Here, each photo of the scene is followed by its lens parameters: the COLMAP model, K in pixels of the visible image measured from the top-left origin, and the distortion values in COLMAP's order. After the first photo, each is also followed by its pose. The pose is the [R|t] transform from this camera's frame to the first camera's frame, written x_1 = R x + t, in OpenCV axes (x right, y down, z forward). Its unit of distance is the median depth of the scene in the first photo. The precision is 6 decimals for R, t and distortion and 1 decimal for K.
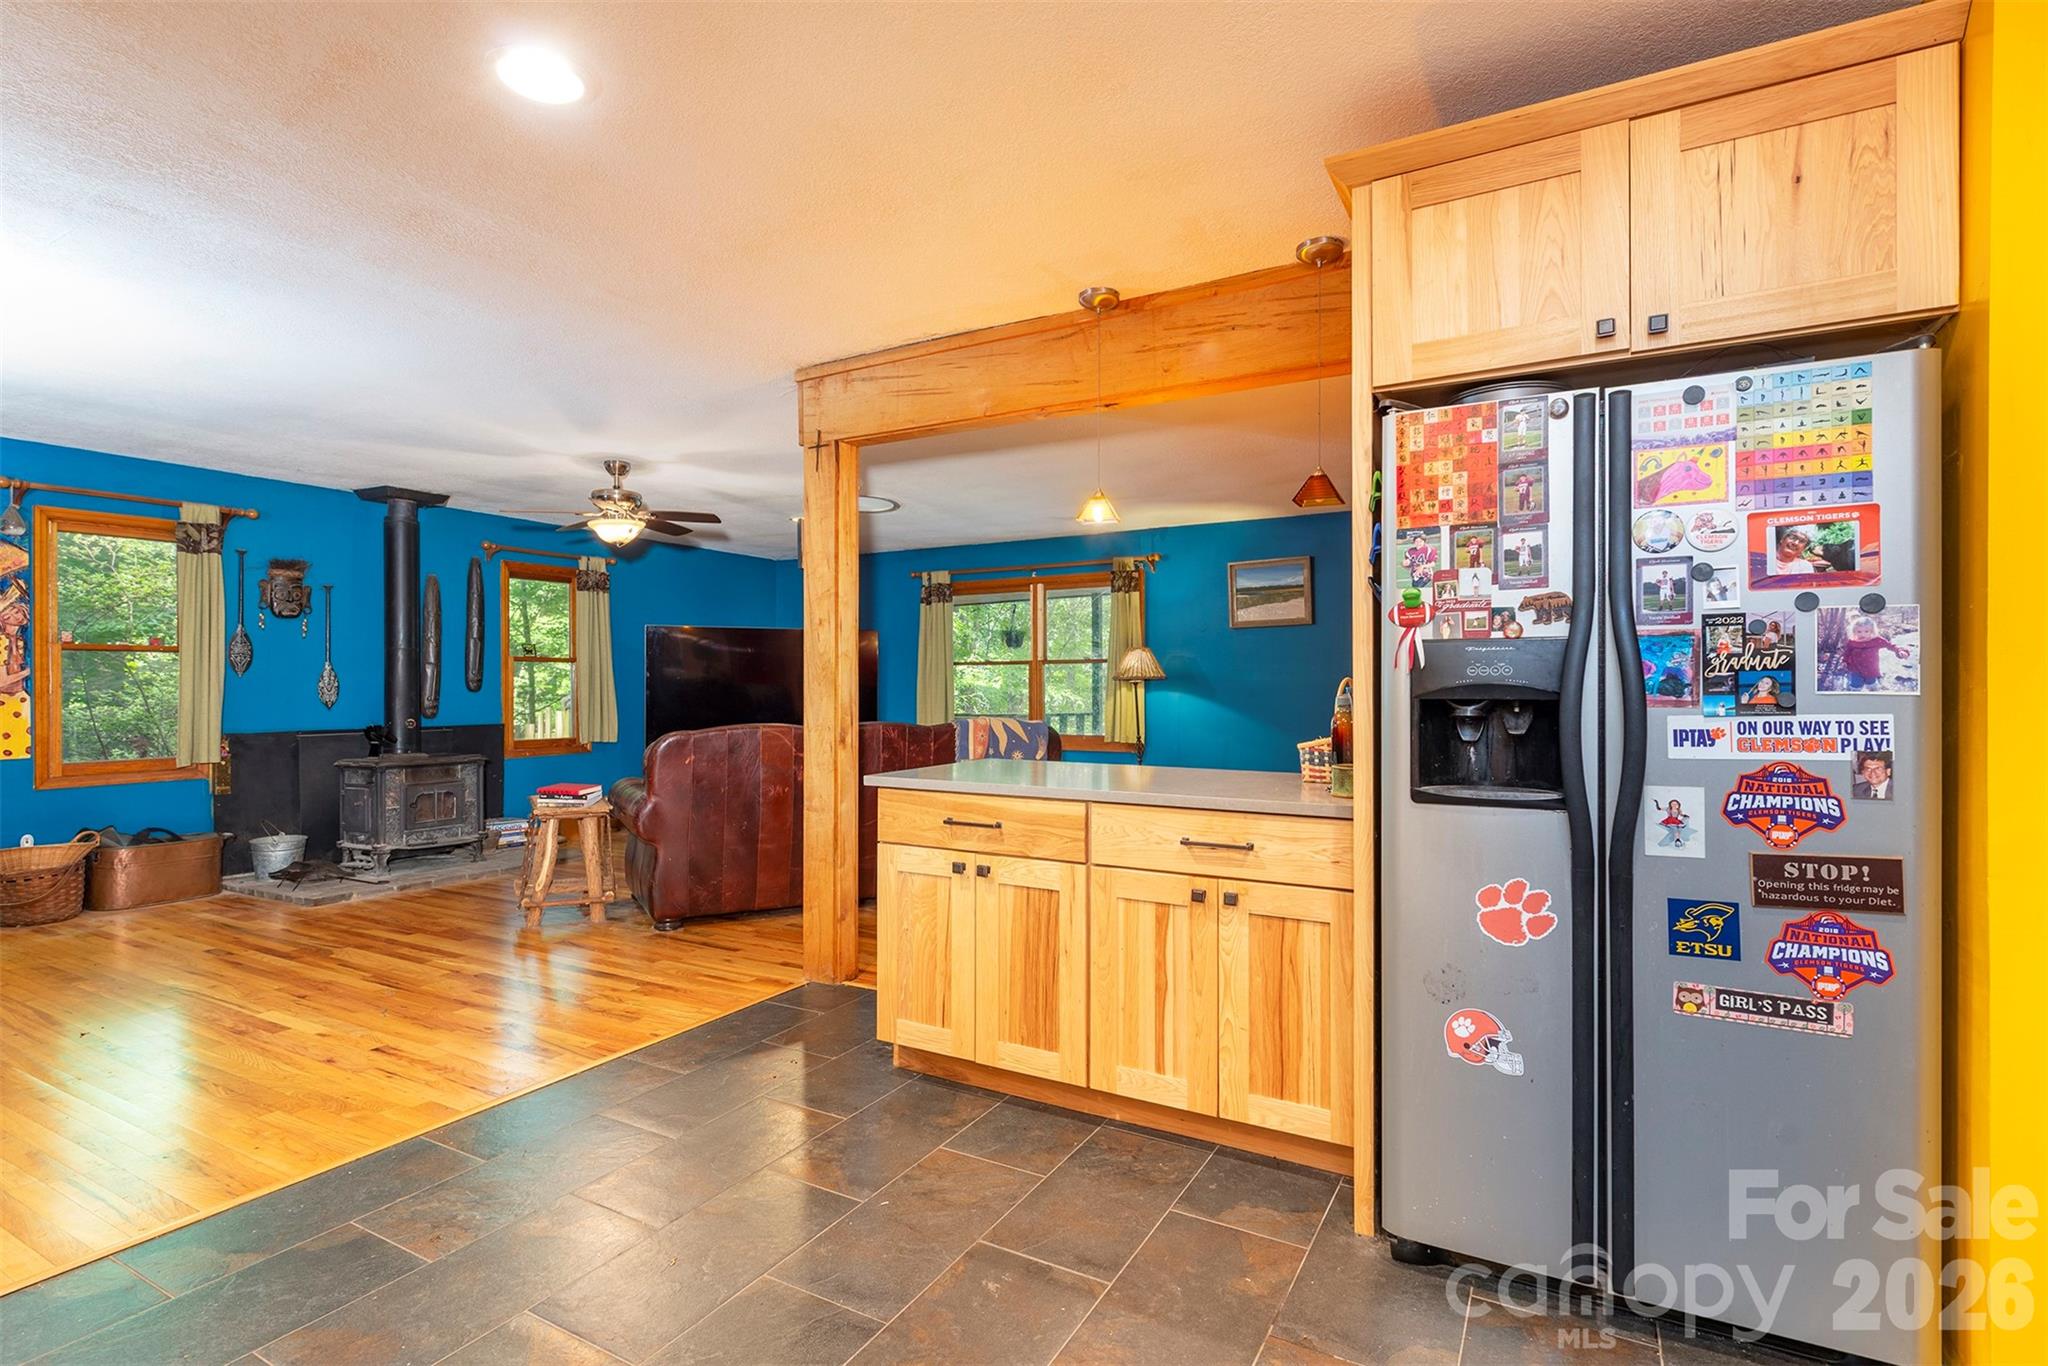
lens RADIAL K [[972.4, 0, 1061.7], [0, 972.4, 675.3], [0, 0, 1]] dist [0.014063, -0.004370]
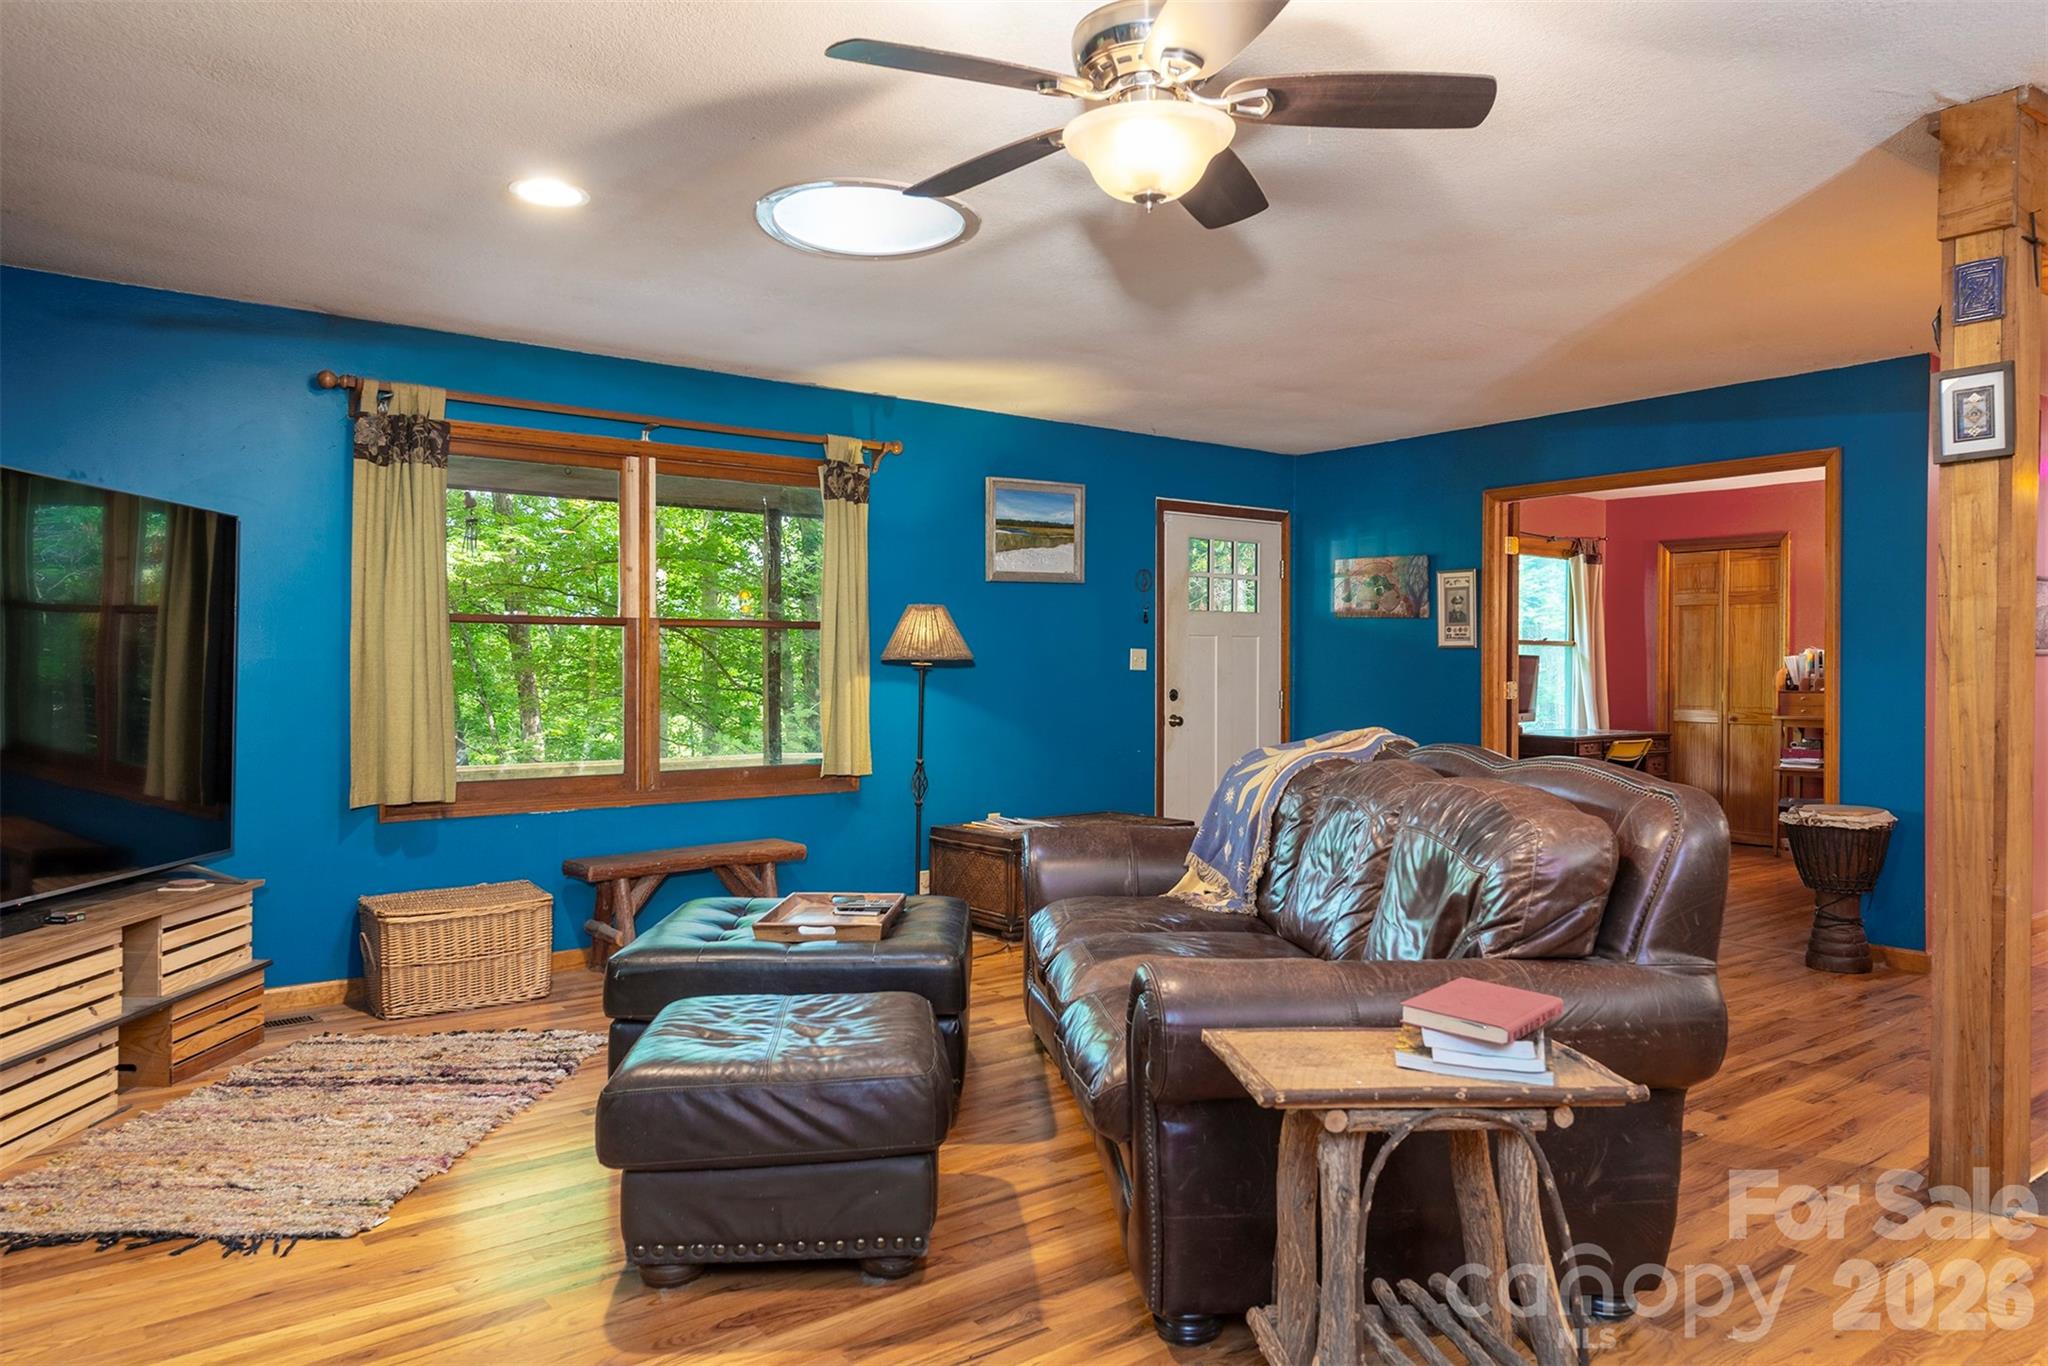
lens RADIAL K [[1306.4, 0, 1023.3], [0, 1306.4, 675.0], [0, 0, 1]] dist [-0.019299, 0.000559]
pose [[0.418015, 0.000549, 0.908440, -0.758337], [-0.011726, 0.999920, 0.004792, 0.010913], [-0.908364, -0.012656, 0.417988, 0.805685]]
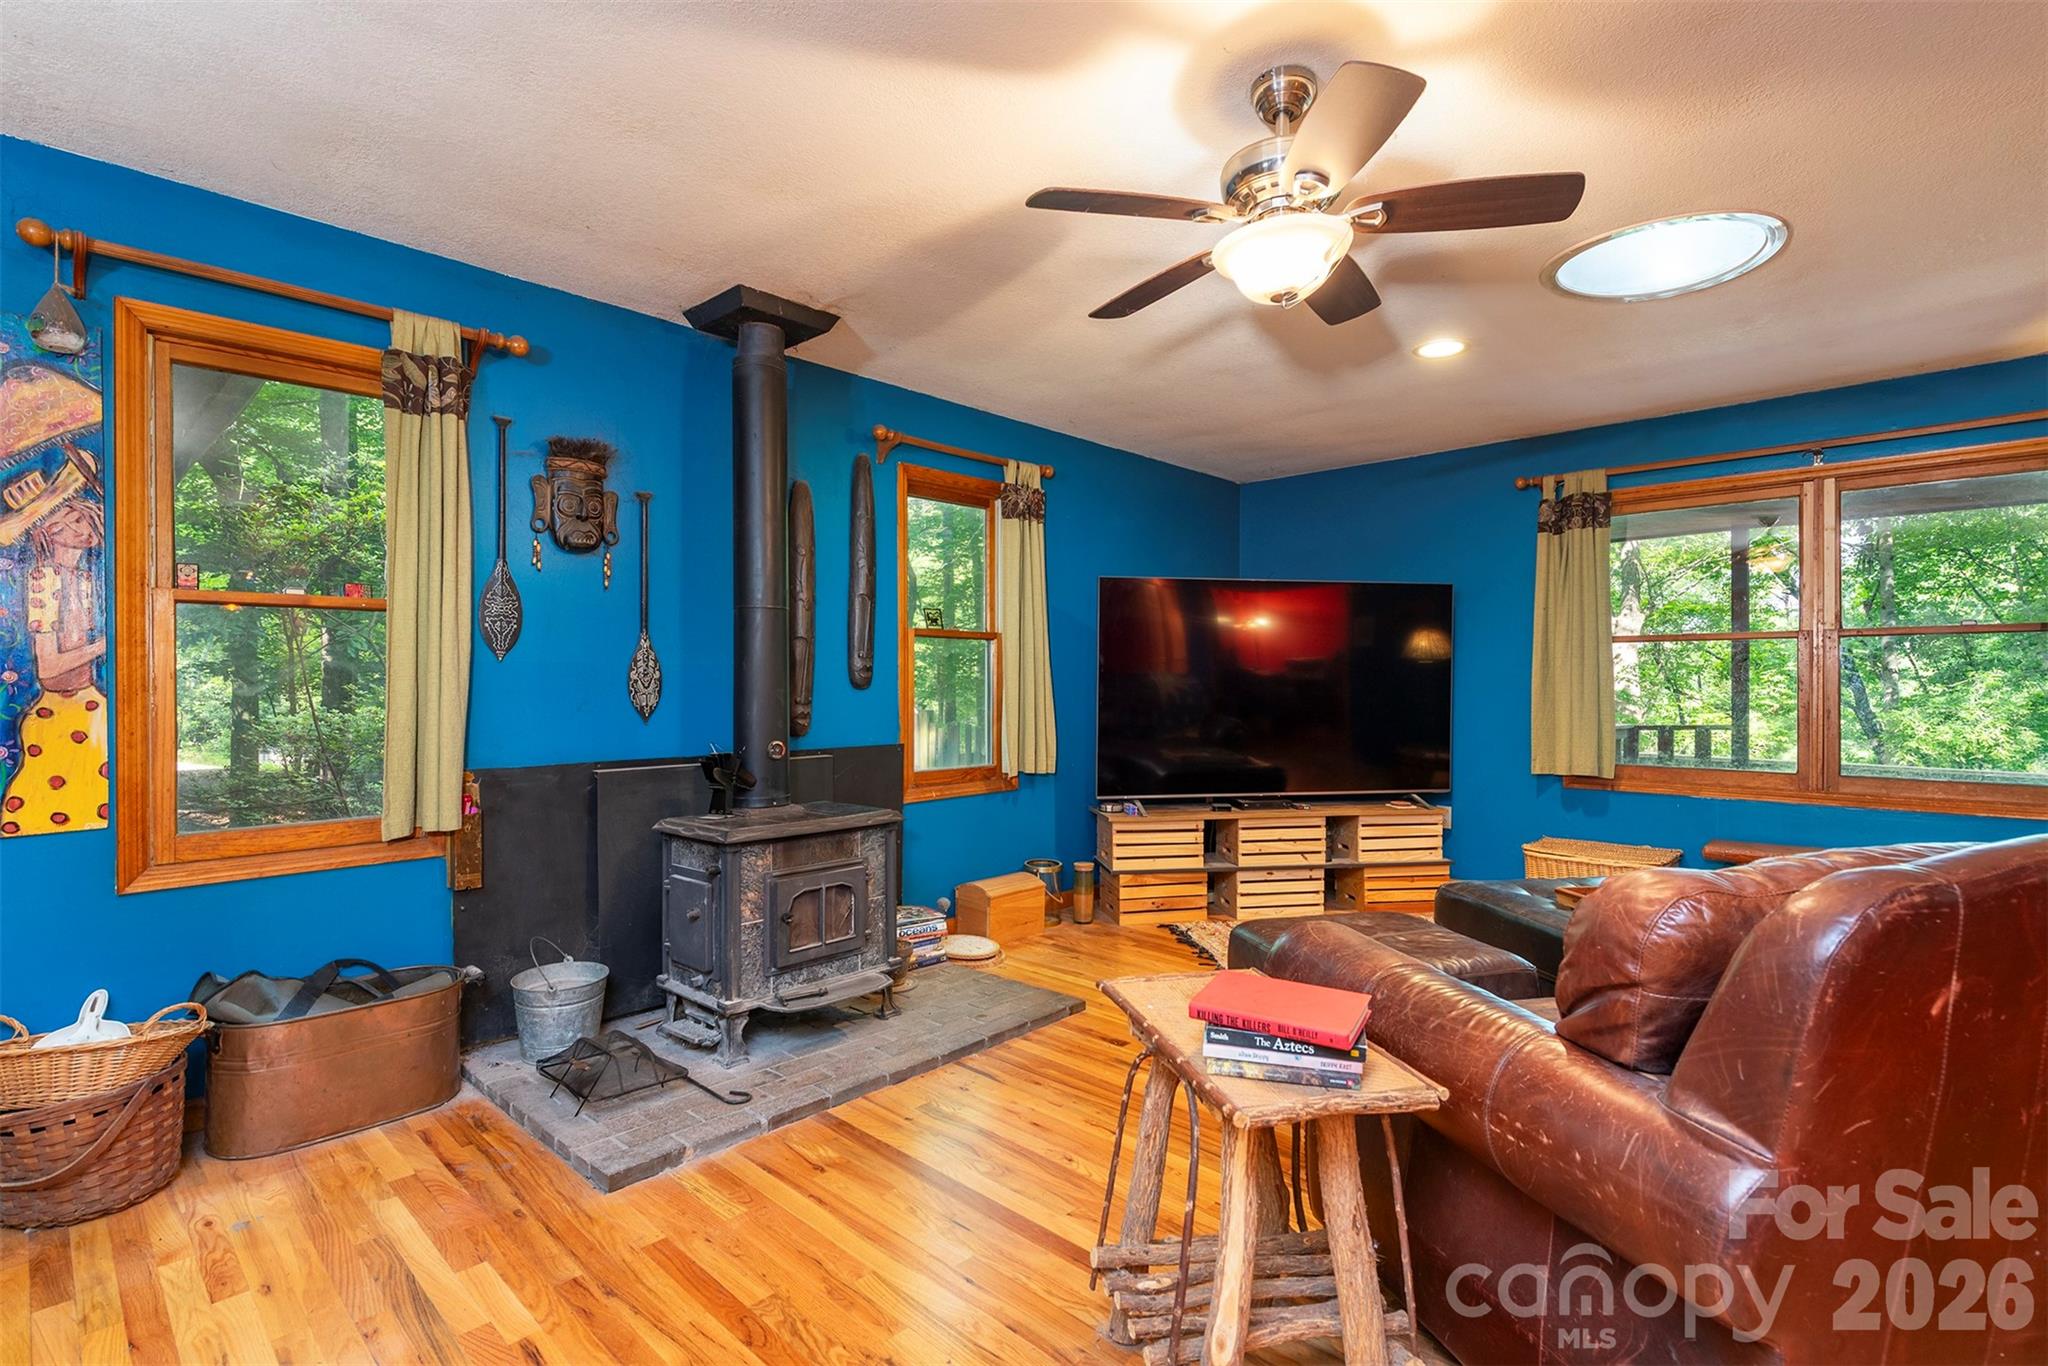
lens RADIAL K [[972.4, 0, 1032.3], [0, 972.4, 681.9], [0, 0, 1]] dist [0.014063, -0.004370]
pose [[0.964009, 0.000431, -0.265869, -0.413982], [0.002510, 0.999939, 0.010724, 0.008804], [0.265858, -0.011005, 0.963949, 0.559021]]
